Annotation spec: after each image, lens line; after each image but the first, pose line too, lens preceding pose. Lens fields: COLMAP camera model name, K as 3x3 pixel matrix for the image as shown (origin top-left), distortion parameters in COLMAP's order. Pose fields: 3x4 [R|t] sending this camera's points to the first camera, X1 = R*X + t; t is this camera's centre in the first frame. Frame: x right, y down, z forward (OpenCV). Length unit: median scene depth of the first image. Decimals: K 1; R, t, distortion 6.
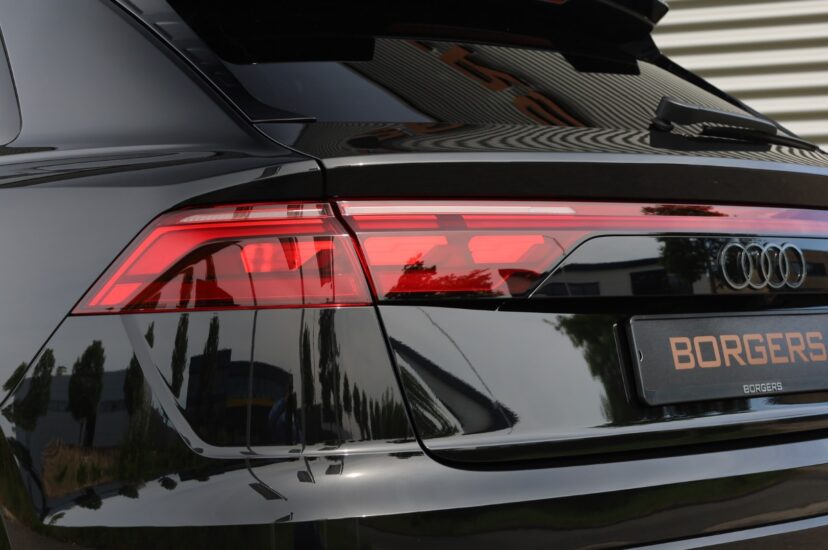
lens RADIAL K [[1572.4, 0, 414.4], [0, 1572.4, 245.0], [0, 0, 1]] dist [-0.063466, 0.208075]
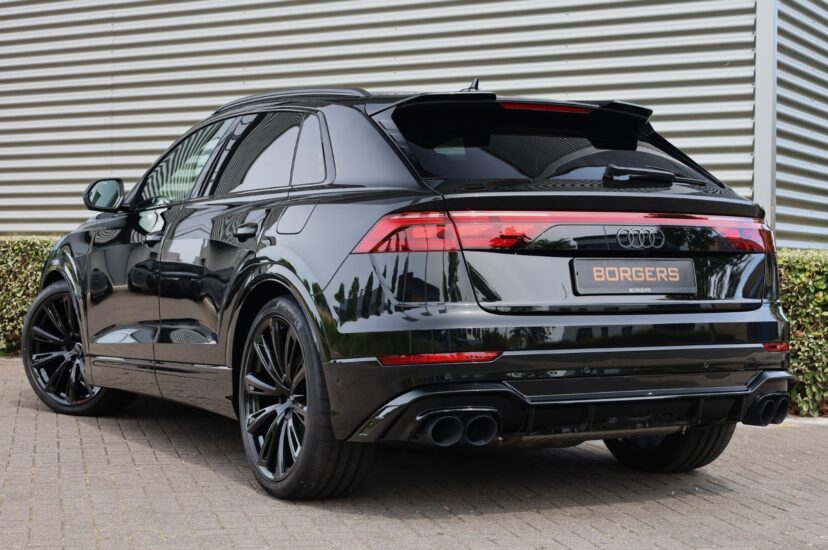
lens RADIAL K [[1572.4, 0, 414.4], [0, 1572.4, 245.0], [0, 0, 1]] dist [-0.063466, 0.208075]
pose [[0.978451, 0.010404, -0.206217, 0.381380], [-0.007994, 0.999890, 0.012513, -0.003421], [0.206325, -0.010595, 0.978426, -1.385598]]
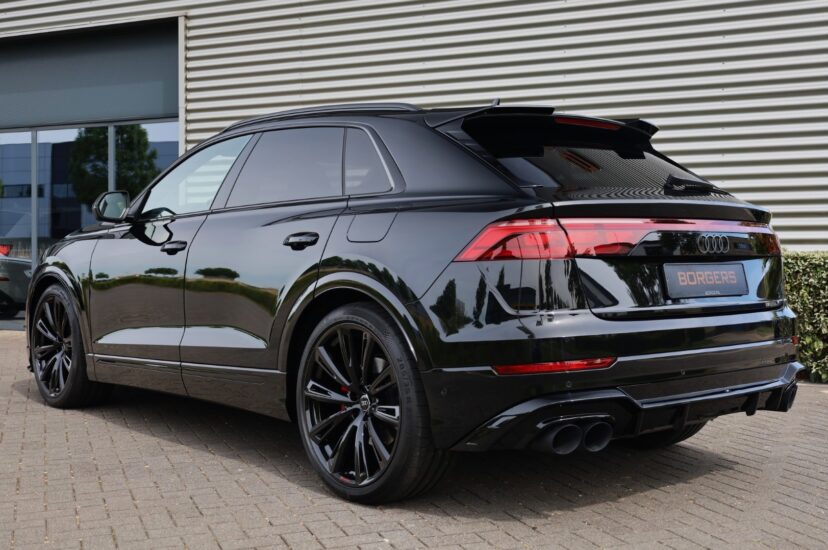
lens RADIAL K [[1015.1, 0, 414.0], [0, 1015.1, 275.0], [0, 0, 1]] dist [0.009988, 0.021874]
pose [[0.999994, 0.001611, 0.003049, -0.258514], [-0.001725, 0.999280, 0.037893, 0.002249], [-0.002986, -0.037898, 0.999277, -0.612360]]
